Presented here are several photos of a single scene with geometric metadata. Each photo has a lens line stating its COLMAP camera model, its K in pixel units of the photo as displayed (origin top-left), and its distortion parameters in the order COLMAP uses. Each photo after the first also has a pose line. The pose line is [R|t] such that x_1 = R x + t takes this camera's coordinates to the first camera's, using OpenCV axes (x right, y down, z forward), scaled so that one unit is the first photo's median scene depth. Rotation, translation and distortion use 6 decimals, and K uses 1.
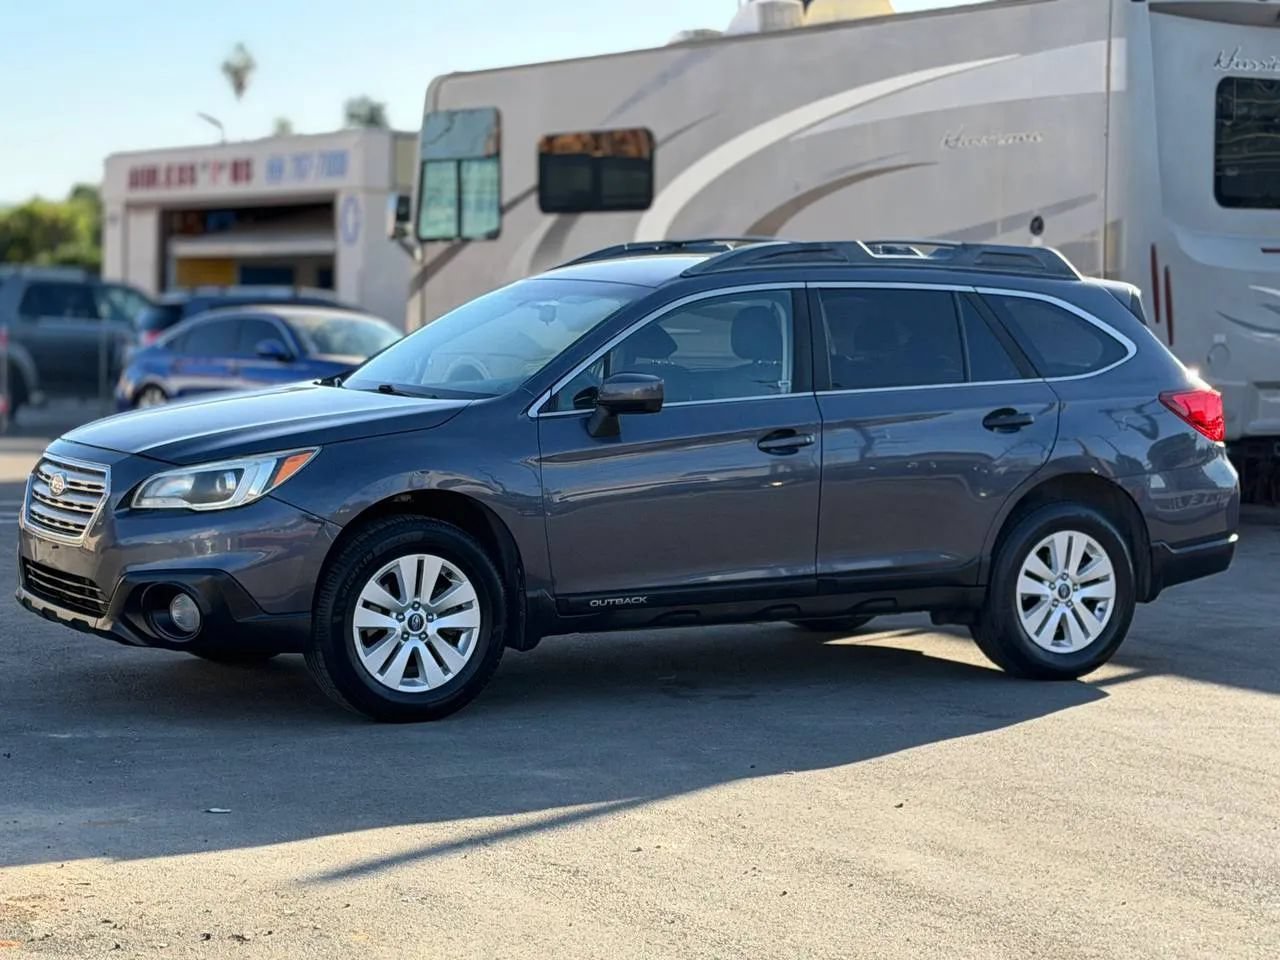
lens RADIAL K [[2892.4, 0, 646.7], [0, 2892.4, 479.7], [0, 0, 1]] dist [0.193159, 0.000000]
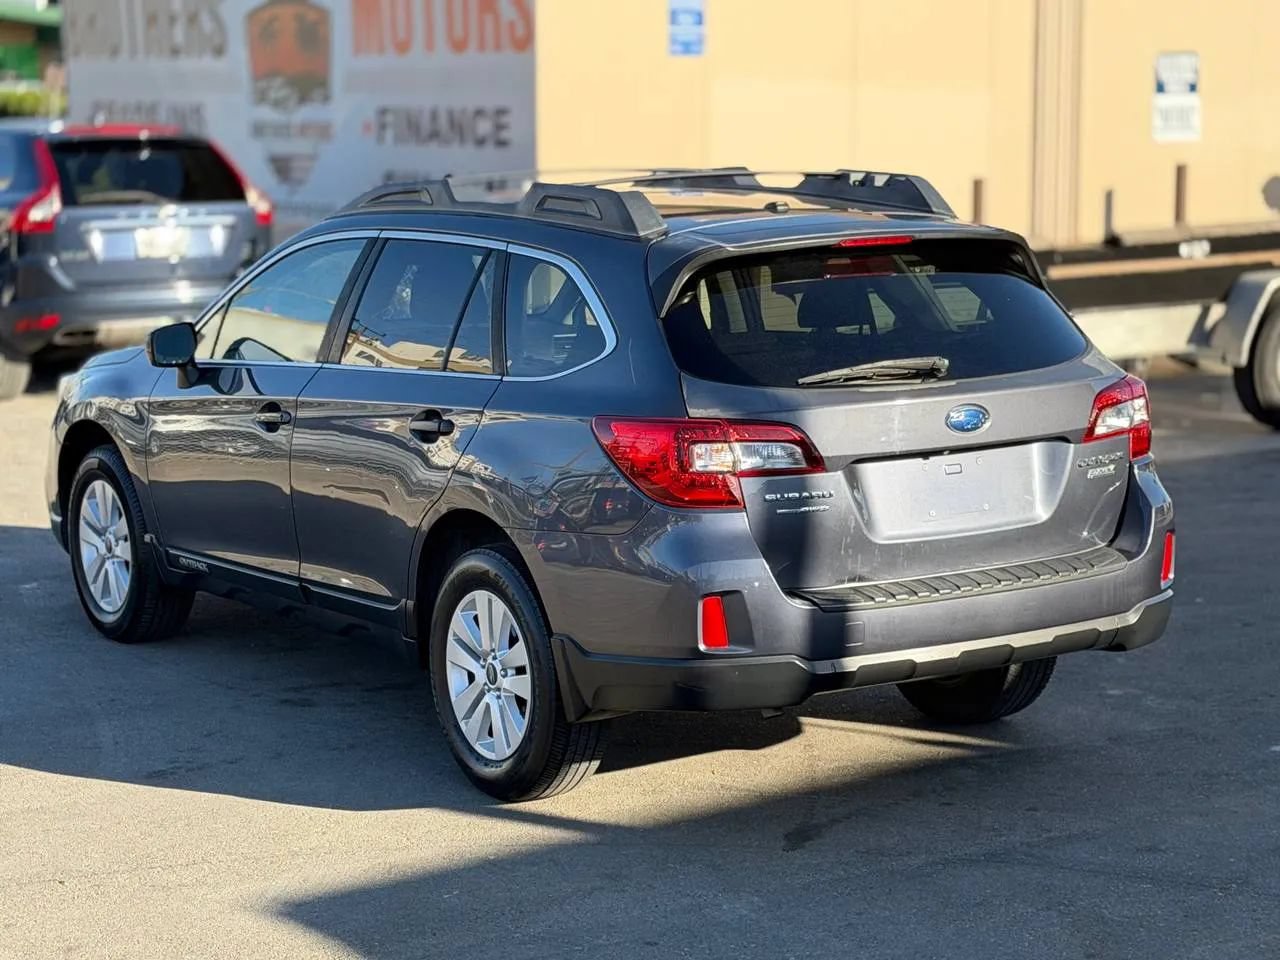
lens RADIAL K [[2892.4, 0, 623.0], [0, 2892.4, 503.6], [0, 0, 1]] dist [0.193159, 0.000000]
pose [[0.032337, 0.136025, -0.990177, 0.959451], [-0.042202, 0.989998, 0.134623, -0.114312], [0.998586, 0.037434, 0.037754, 1.136008]]
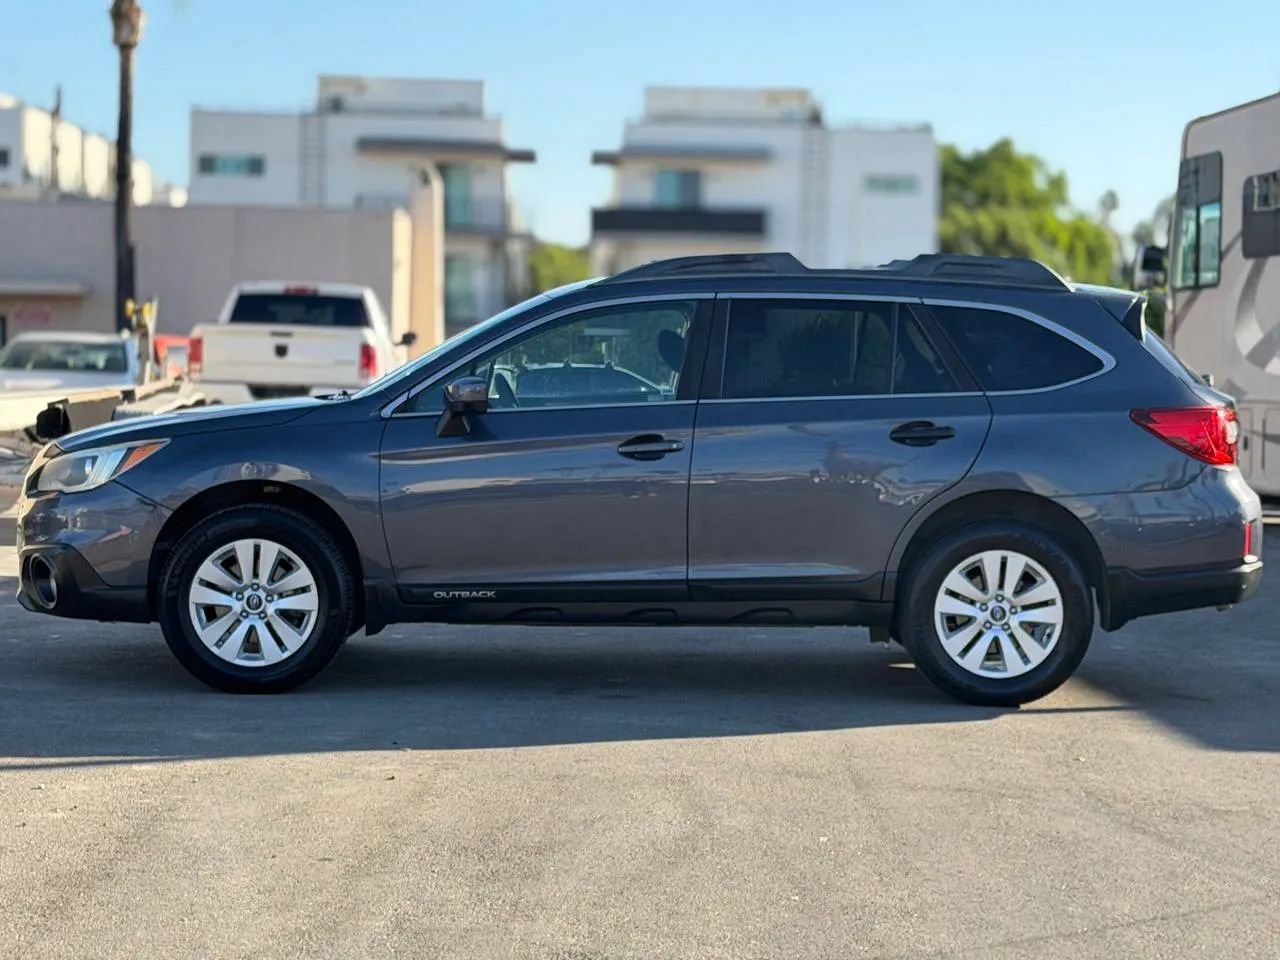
lens RADIAL K [[2892.4, 0, 638.6], [0, 2892.4, 481.3], [0, 0, 1]] dist [0.193159, 0.000000]
pose [[0.871571, 0.020638, -0.489835, 0.576187], [-0.035343, 0.999159, -0.020790, 0.021350], [0.488994, 0.035432, 0.871567, 0.117848]]
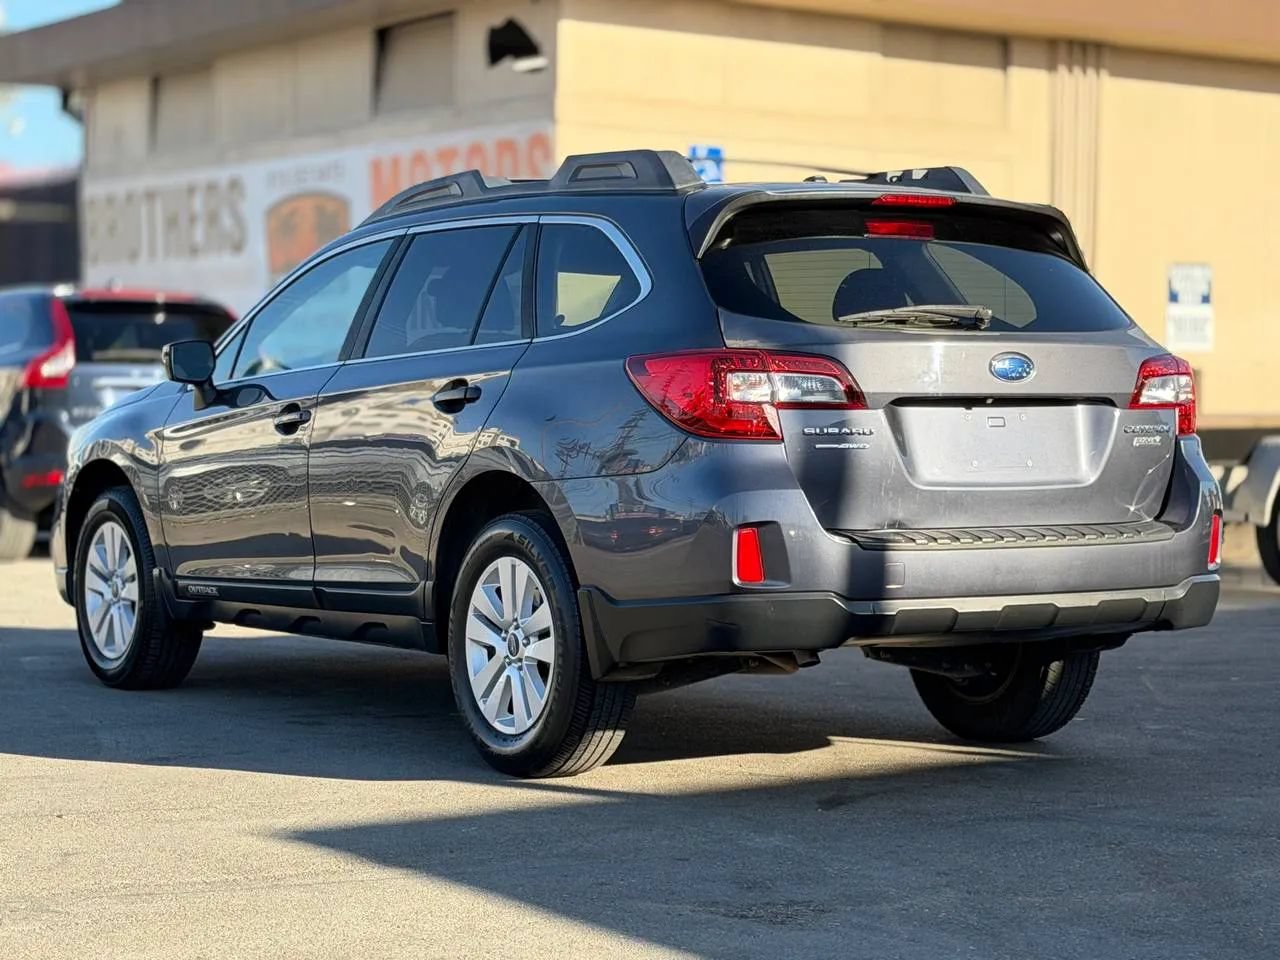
lens RADIAL K [[2892.4, 0, 635.4], [0, 2892.4, 486.5], [0, 0, 1]] dist [0.193159, 0.000000]
pose [[0.035957, 0.013592, -0.999261, 0.942125], [-0.062236, 0.997997, 0.011335, -0.009827], [0.997414, 0.061782, 0.036731, 1.133192]]
